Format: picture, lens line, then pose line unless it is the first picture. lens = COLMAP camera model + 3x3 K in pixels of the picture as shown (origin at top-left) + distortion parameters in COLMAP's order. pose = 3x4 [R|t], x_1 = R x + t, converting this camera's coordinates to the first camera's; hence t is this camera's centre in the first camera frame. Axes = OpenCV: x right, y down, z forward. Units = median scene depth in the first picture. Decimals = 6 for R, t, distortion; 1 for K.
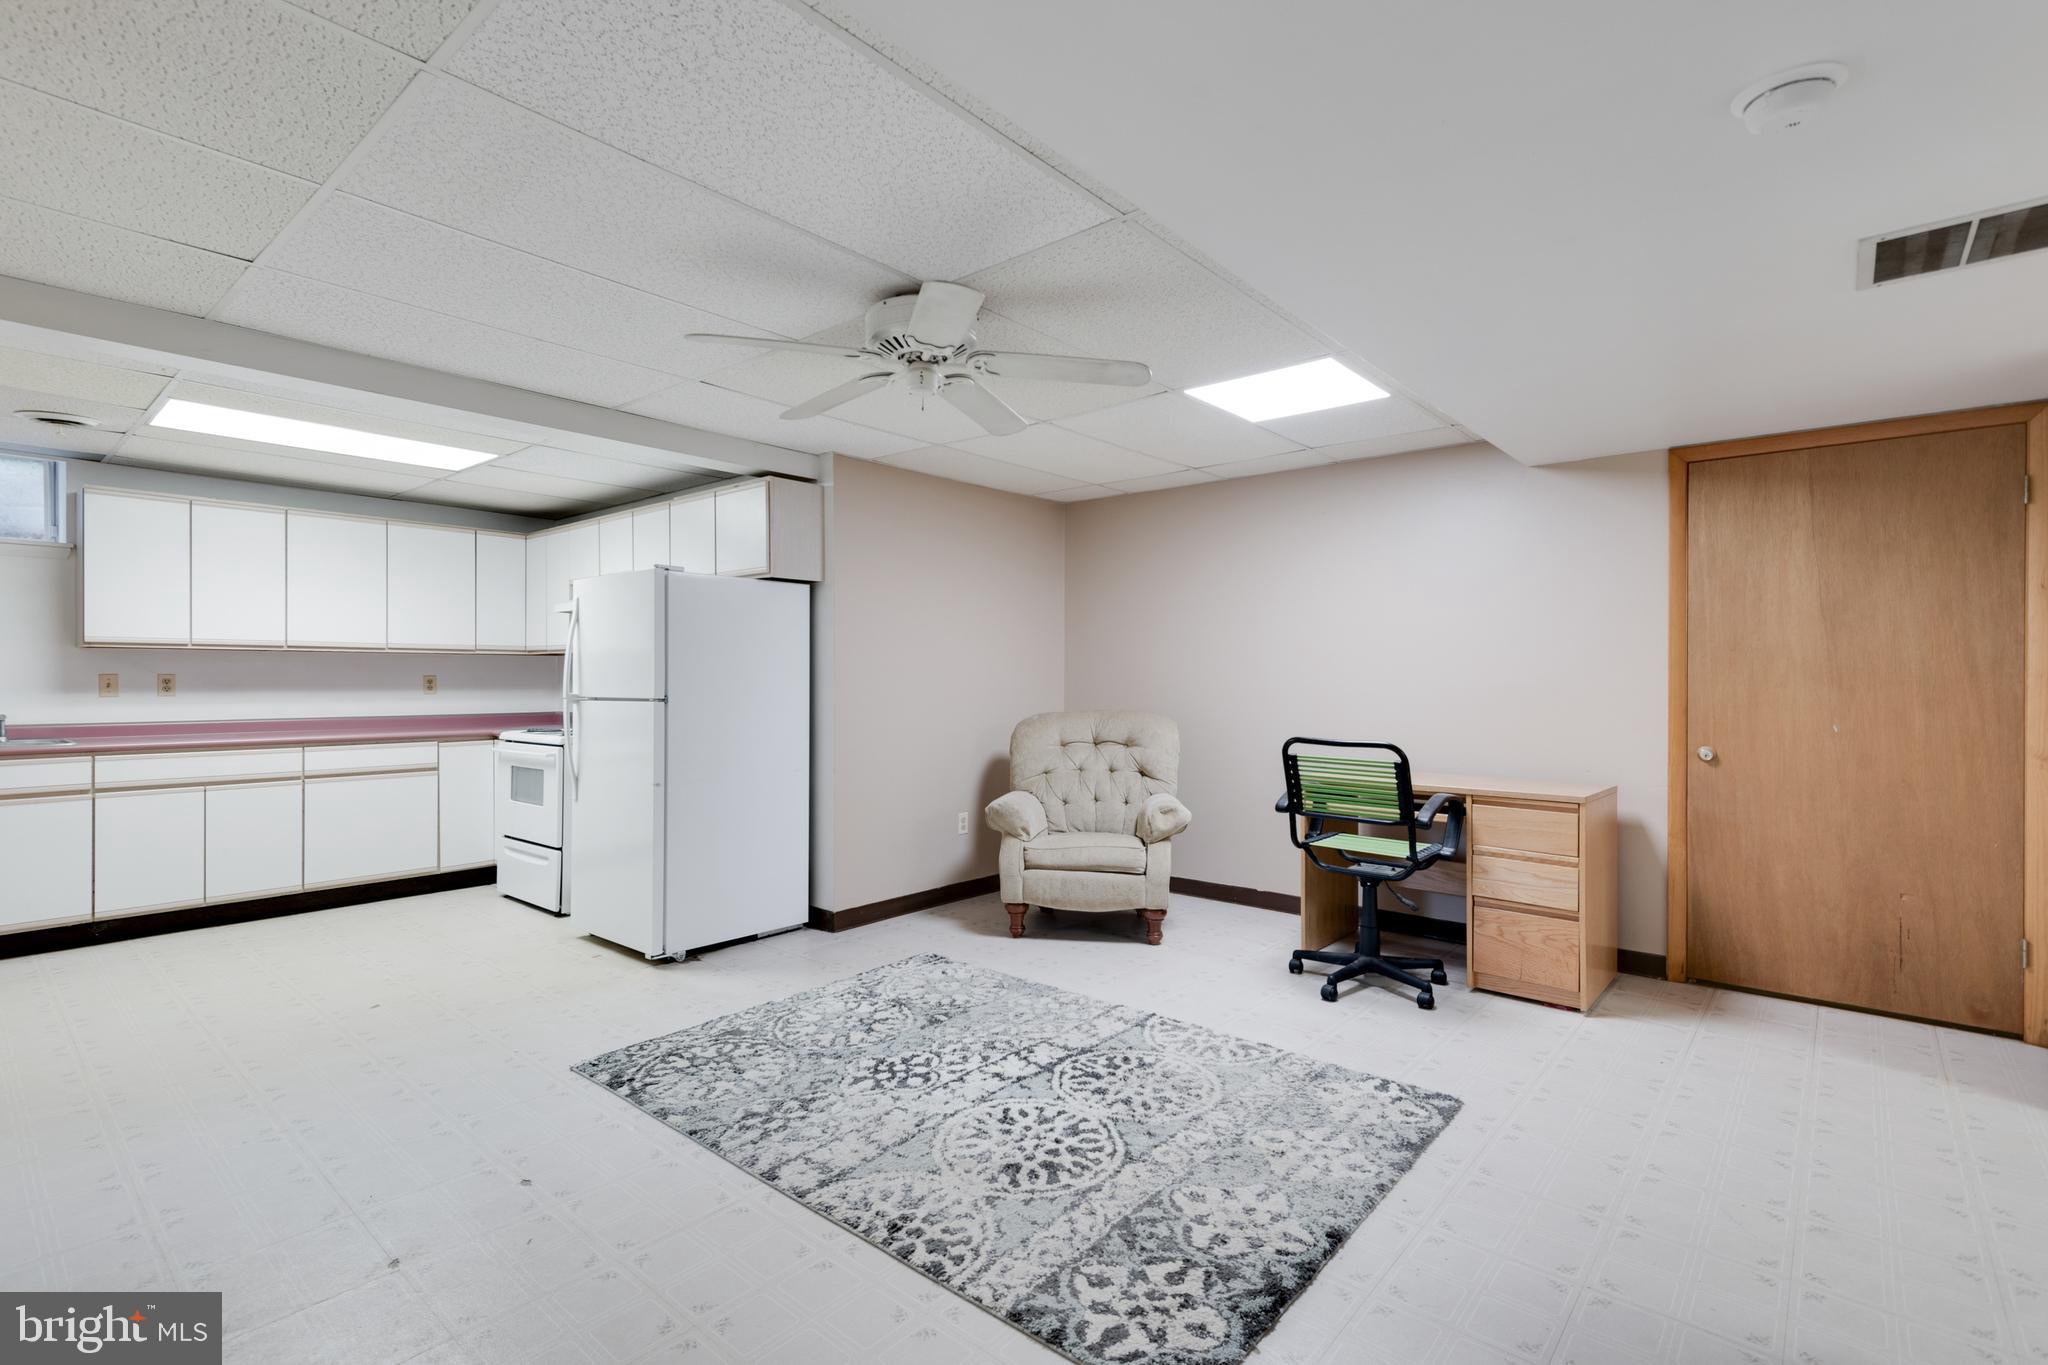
lens RADIAL K [[933.7, 0, 1009.1], [0, 933.7, 675.8], [0, 0, 1]] dist [0.045940, -0.025051]
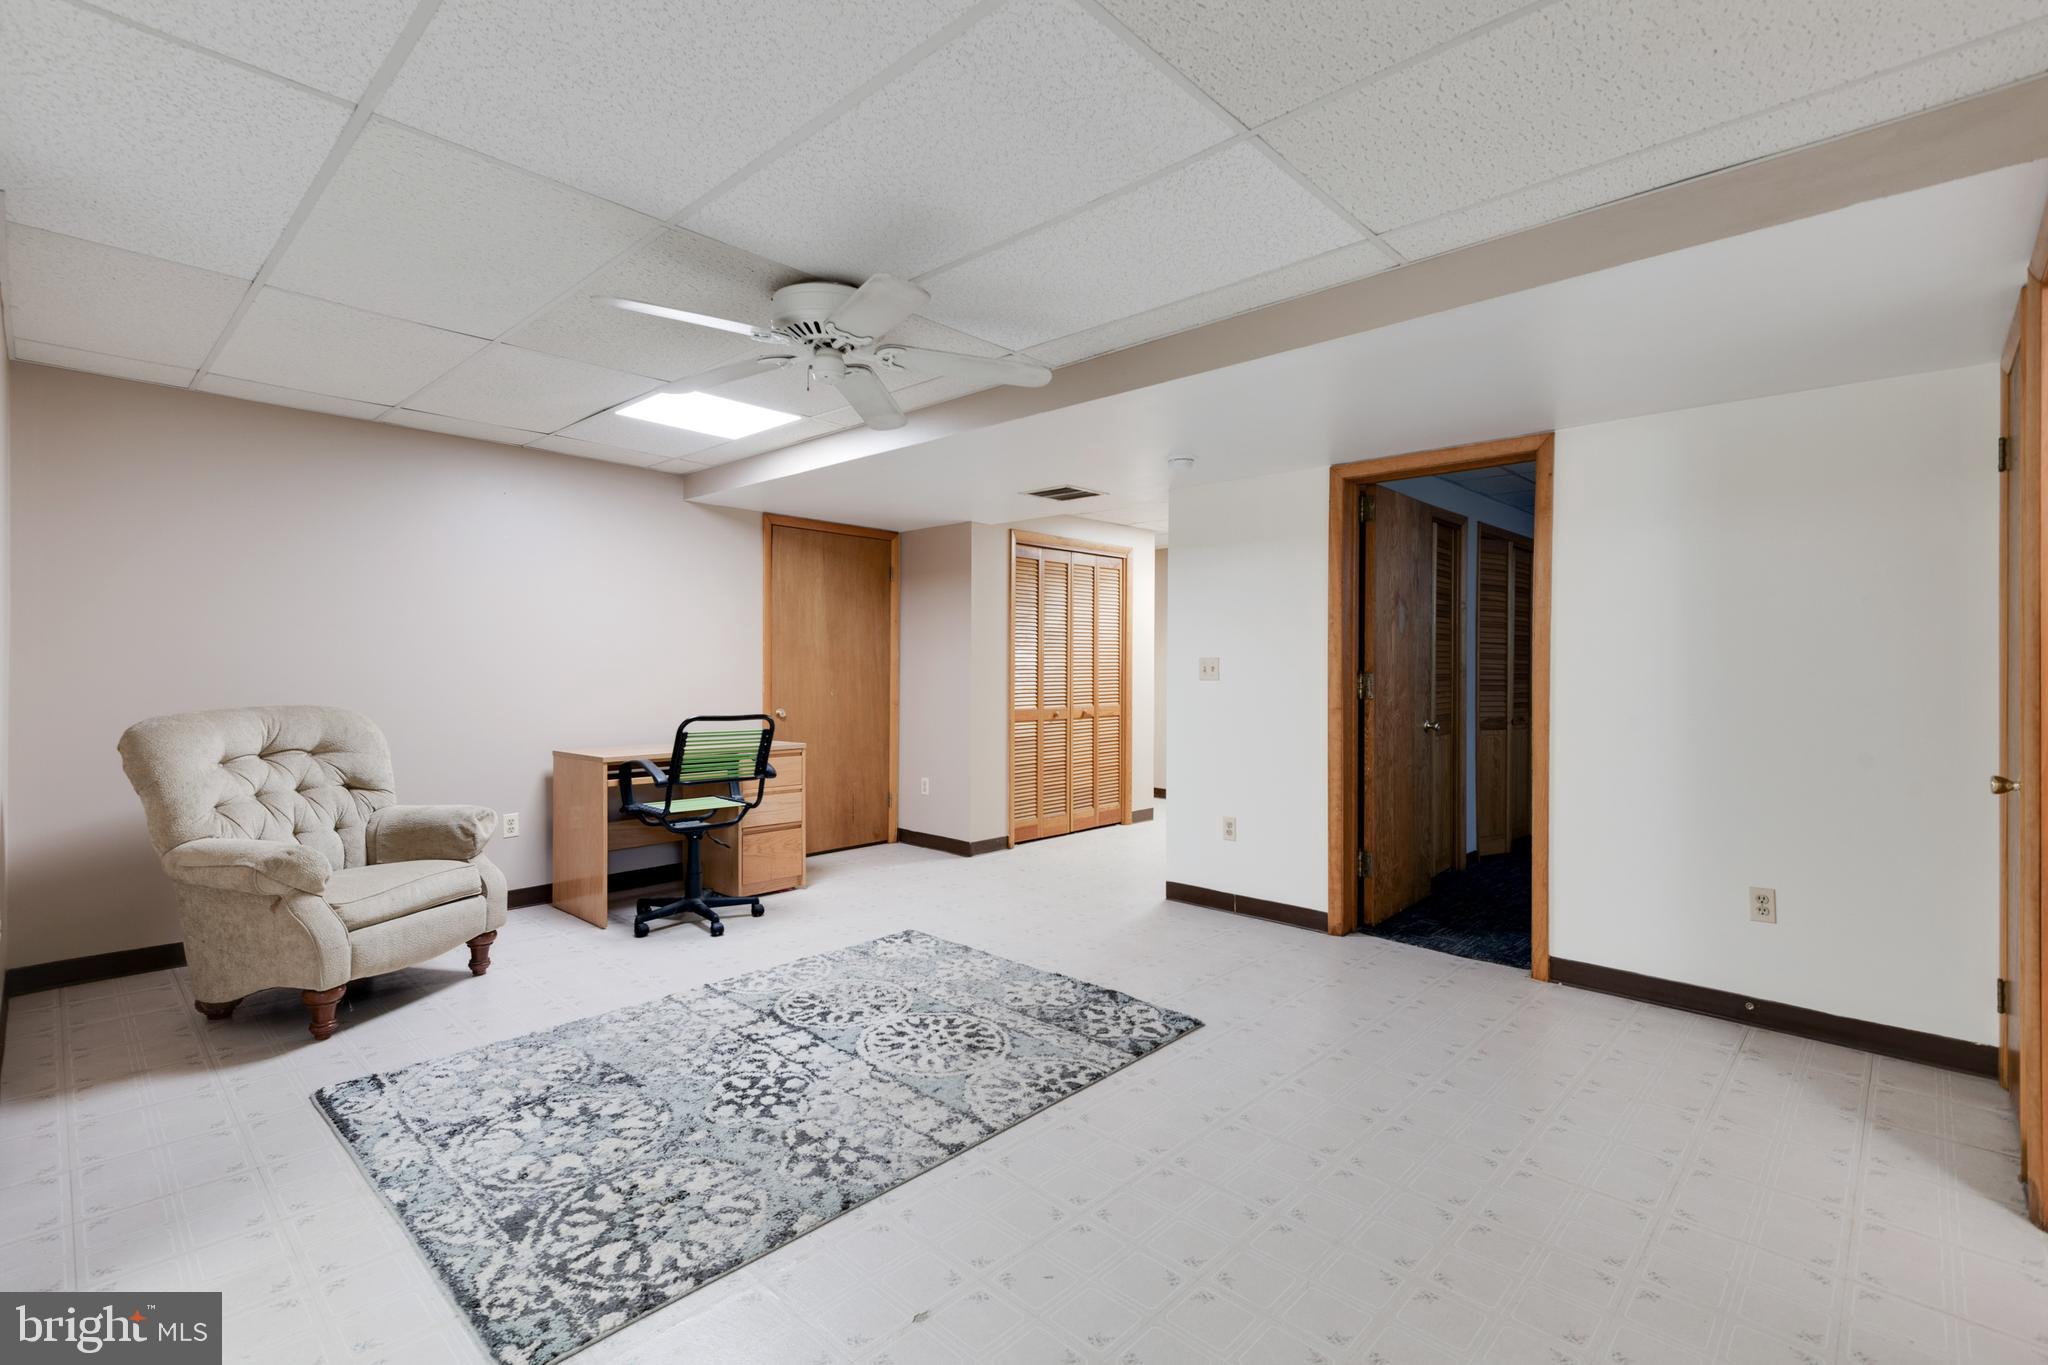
lens RADIAL K [[933.7, 0, 1009.1], [0, 933.7, 675.8], [0, 0, 1]] dist [0.045940, -0.025051]
pose [[0.050126, -0.008817, 0.998704, -1.009232], [-0.007188, 0.999932, 0.009188, 0.005514], [-0.998717, -0.007639, 0.050059, 0.712400]]
